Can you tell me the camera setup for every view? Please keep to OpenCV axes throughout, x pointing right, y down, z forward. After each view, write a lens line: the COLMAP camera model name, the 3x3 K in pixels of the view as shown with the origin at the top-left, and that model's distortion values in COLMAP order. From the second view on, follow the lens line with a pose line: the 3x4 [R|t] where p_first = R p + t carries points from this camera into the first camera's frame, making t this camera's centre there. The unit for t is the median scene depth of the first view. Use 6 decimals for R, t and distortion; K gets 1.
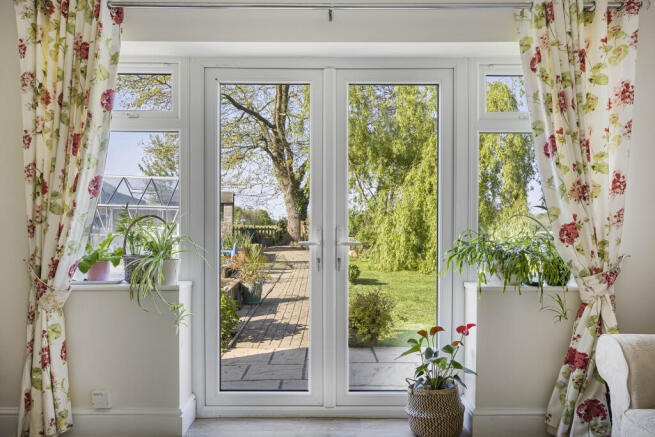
lens RADIAL K [[470.7, 0, 329.9], [0, 470.7, 240.4], [0, 0, 1]] dist [-0.000015, -0.002661]
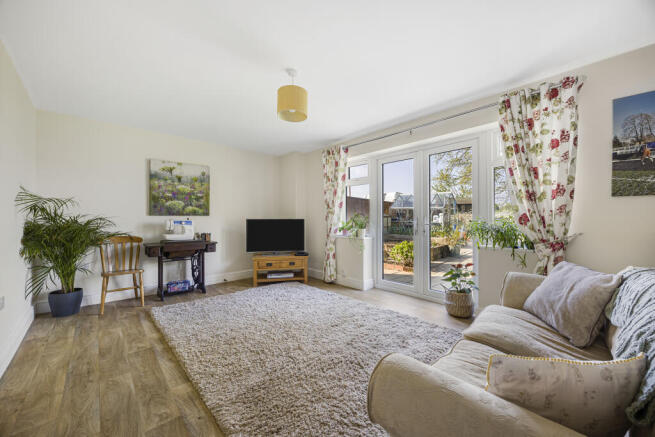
lens RADIAL K [[252.1, 0, 327.5], [0, 252.1, 217.5], [0, 0, 1]] dist [-0.000781, 0.000128]
pose [[0.674964, -0.007313, -0.737815, 0.715377], [-0.011917, 0.999712, -0.020811, 0.006383], [0.737755, 0.022839, 0.674683, -0.222755]]
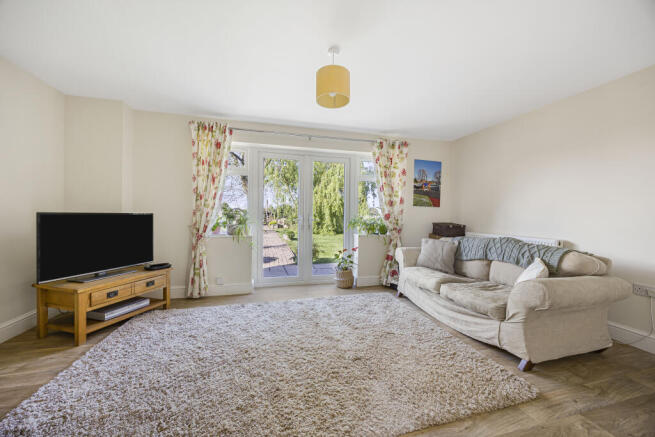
lens RADIAL K [[252.1, 0, 327.4], [0, 252.1, 219.2], [0, 0, 1]] dist [-0.000781, 0.000128]
pose [[0.968041, 0.005748, 0.250728, -0.283017], [-0.004555, 0.999975, -0.005335, 0.011254], [-0.250752, 0.004022, 0.968043, -0.496050]]
